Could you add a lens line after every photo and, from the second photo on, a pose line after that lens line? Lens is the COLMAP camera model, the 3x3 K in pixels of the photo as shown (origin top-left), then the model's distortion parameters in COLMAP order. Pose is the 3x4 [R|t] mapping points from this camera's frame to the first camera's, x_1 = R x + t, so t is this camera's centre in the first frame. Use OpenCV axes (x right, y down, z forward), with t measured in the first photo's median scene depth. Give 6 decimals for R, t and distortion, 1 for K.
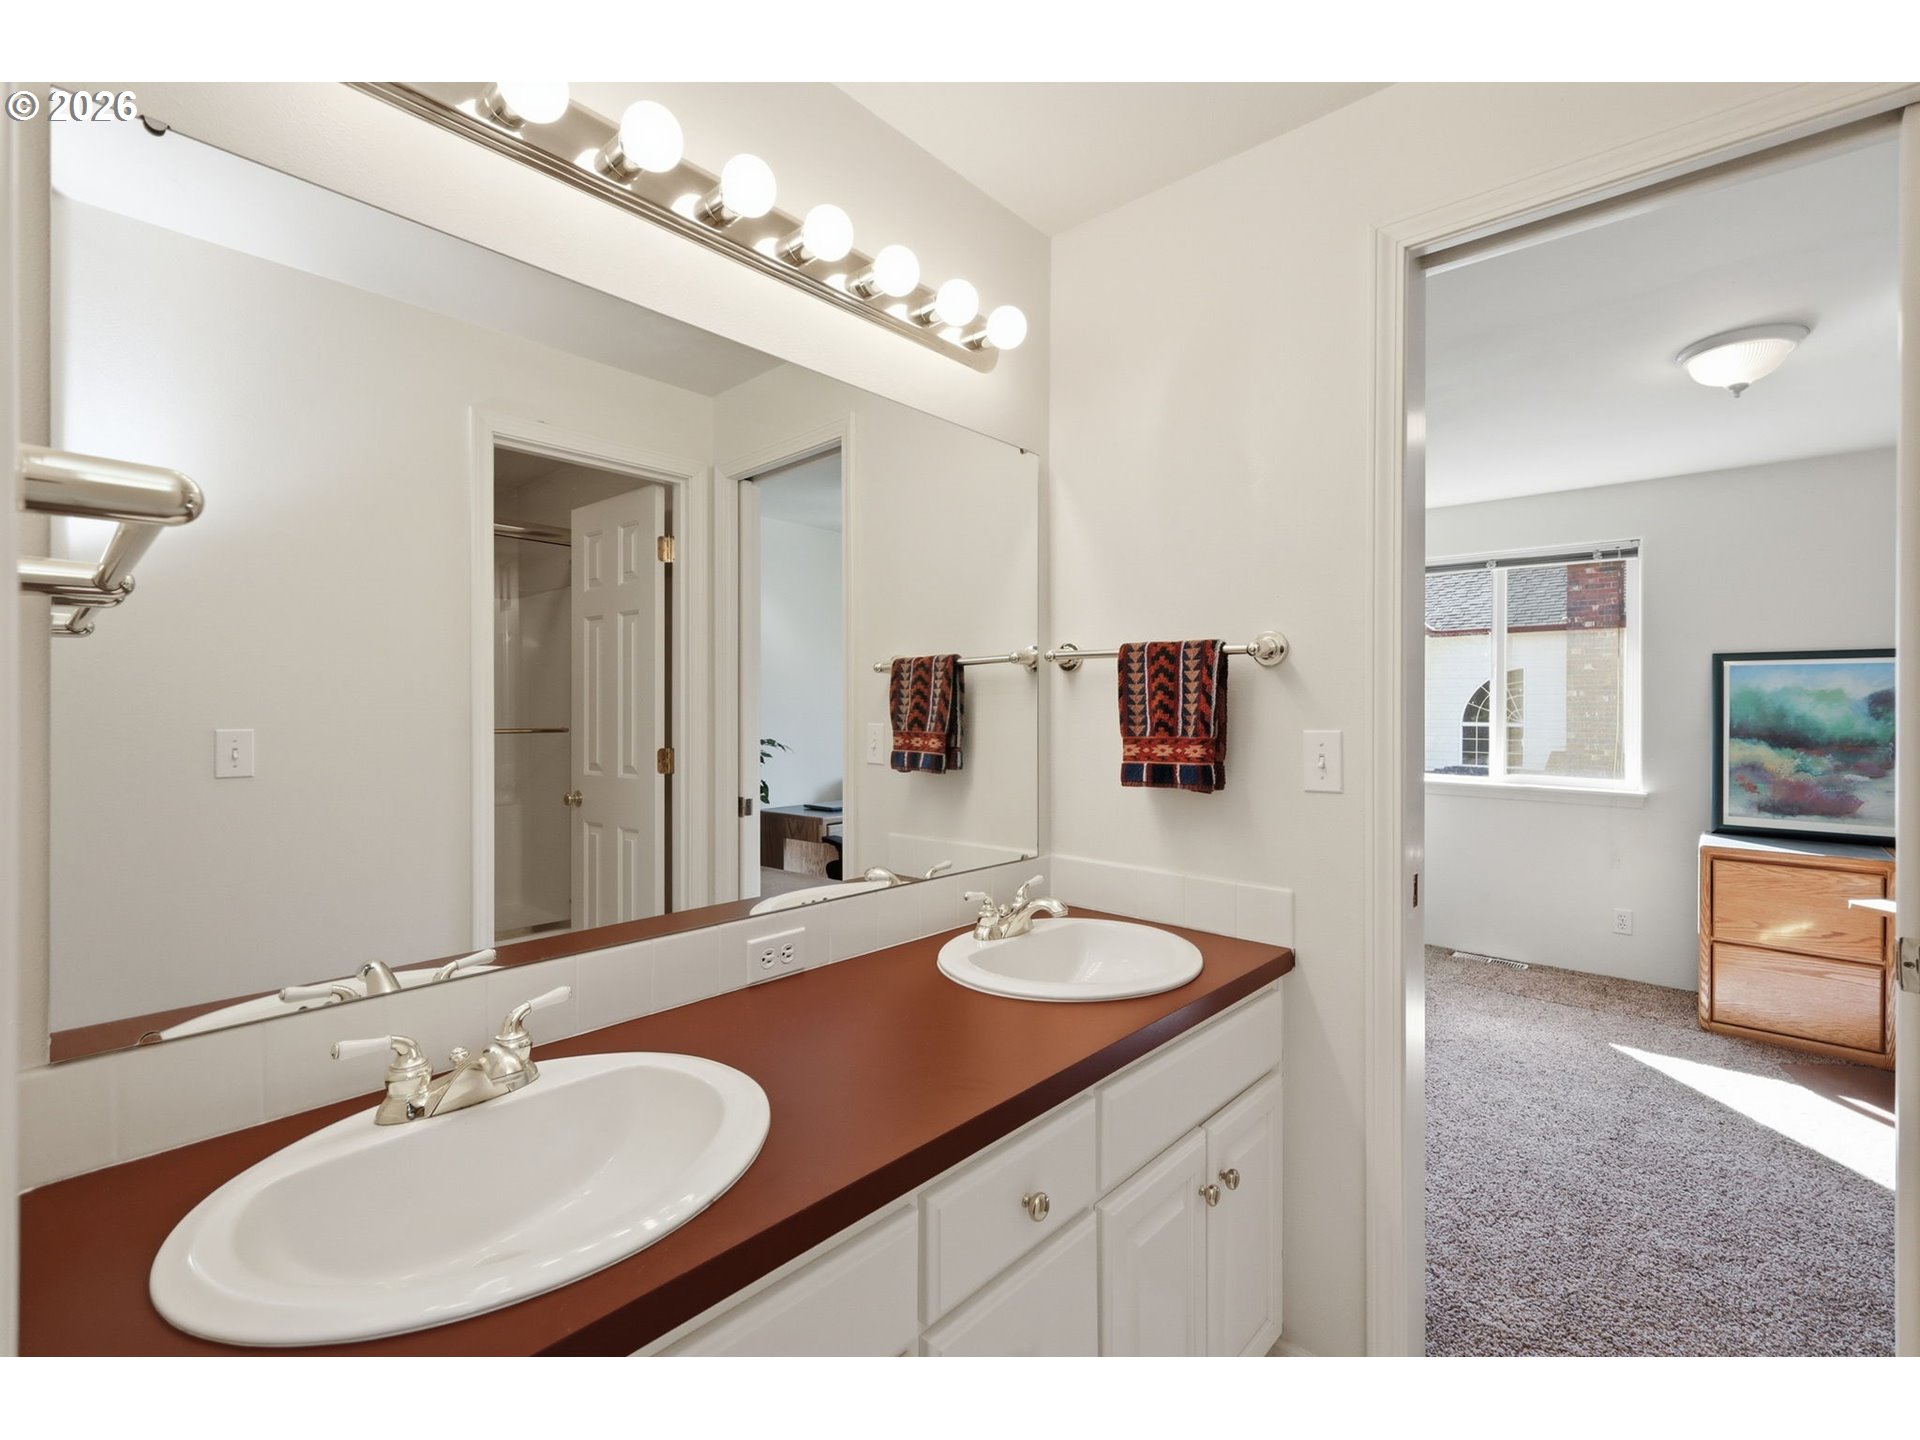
lens RADIAL K [[836.9, 0, 970.6], [0, 836.9, 712.1], [0, 0, 1]] dist [0.004983, 0.000329]
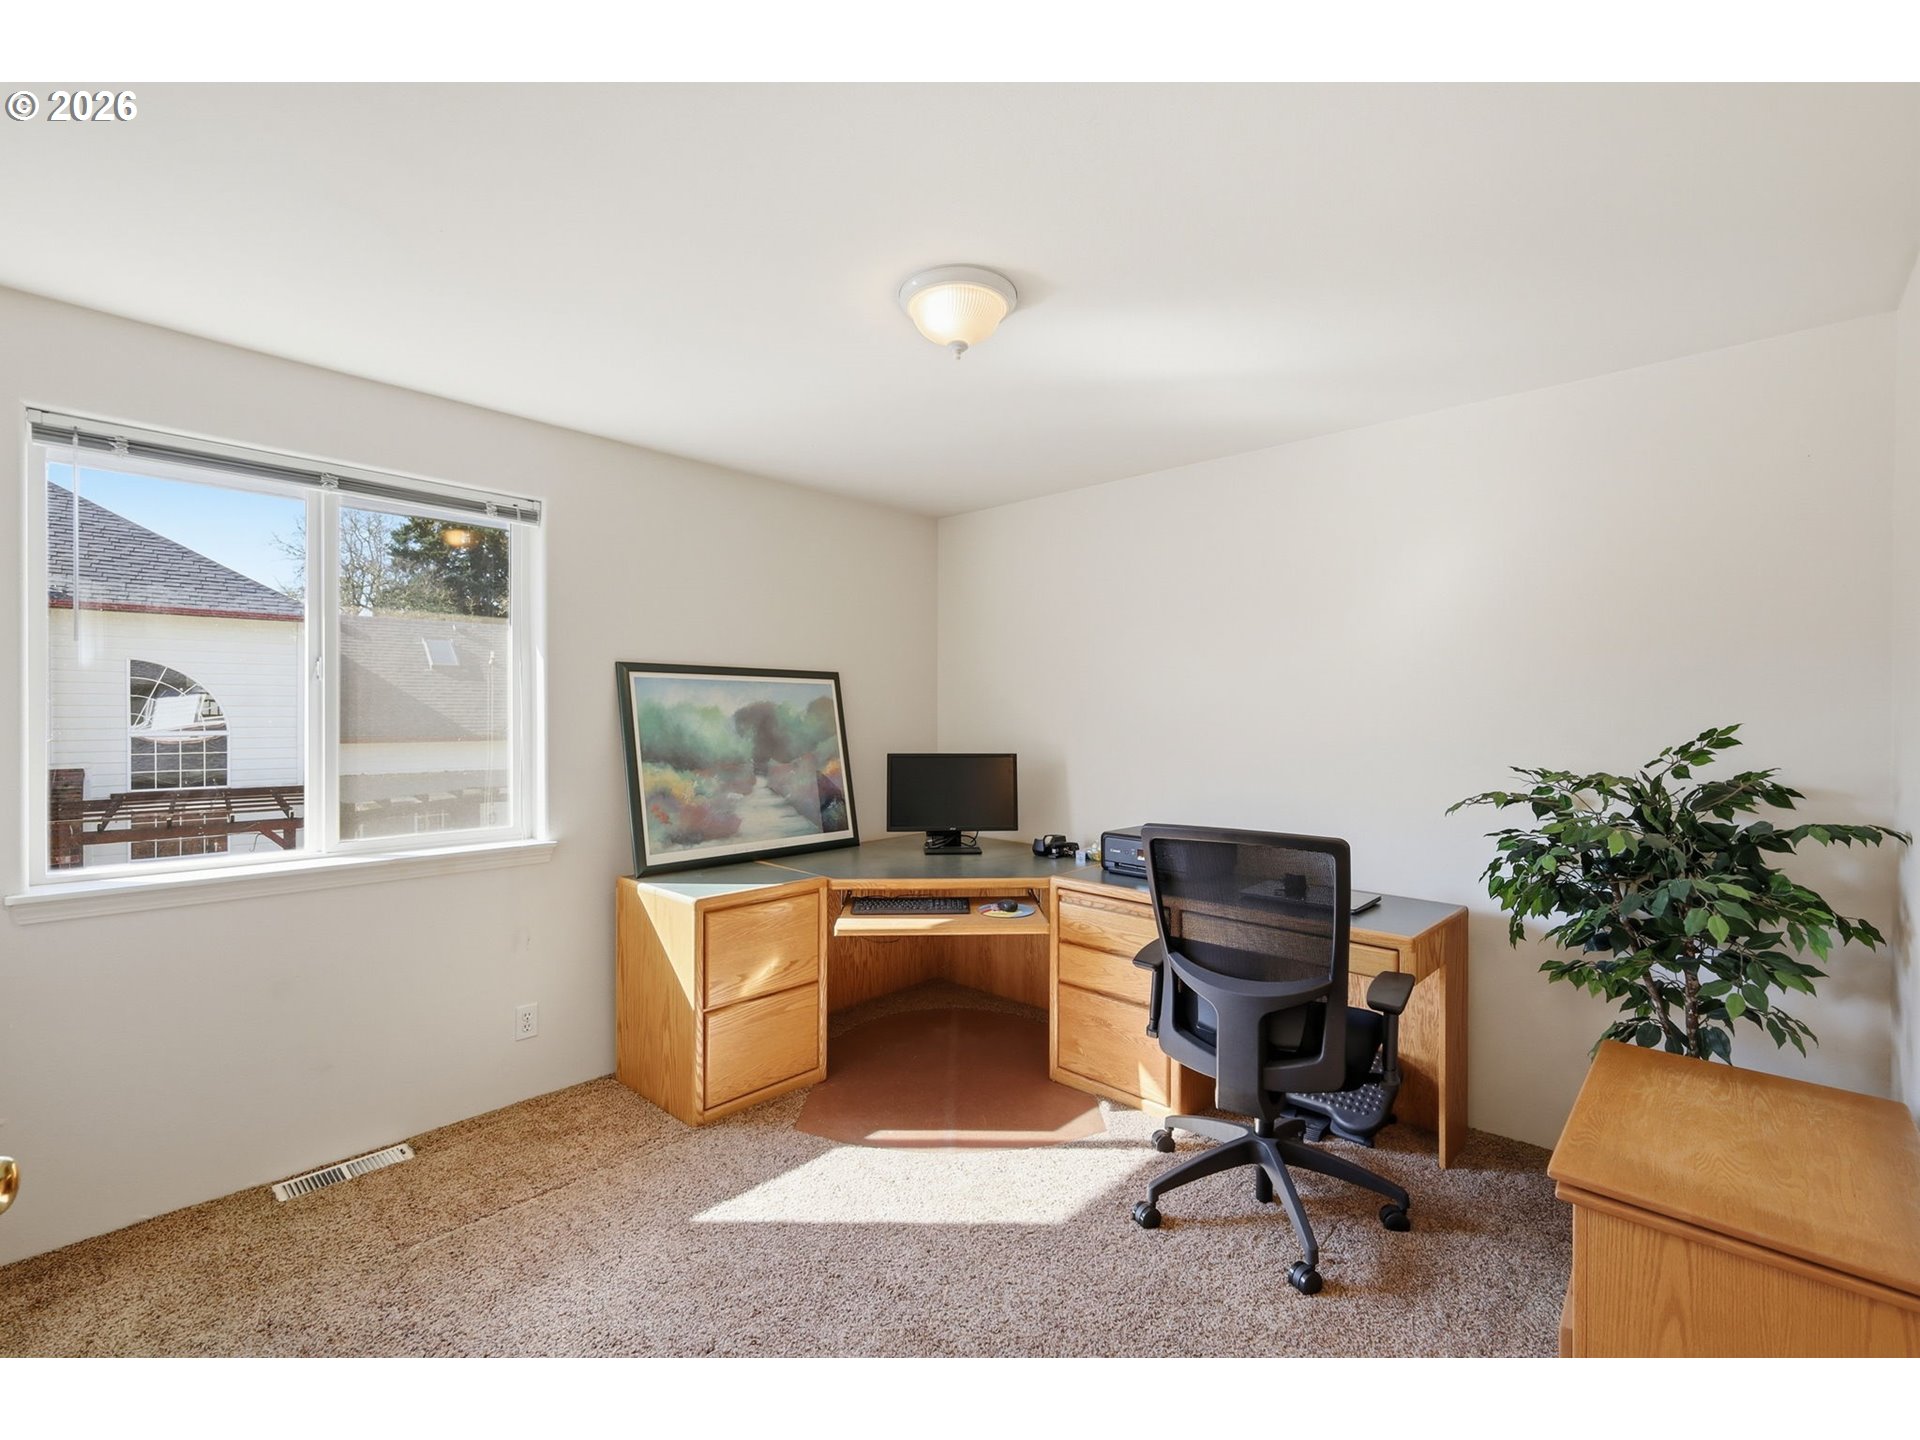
lens RADIAL K [[836.9, 0, 943.2], [0, 836.9, 721.4], [0, 0, 1]] dist [0.004983, 0.000329]
pose [[0.032103, -0.017298, 0.999335, 0.071009], [0.001926, 0.999849, 0.017245, -0.025733], [-0.999483, 0.001371, 0.032131, 0.699643]]
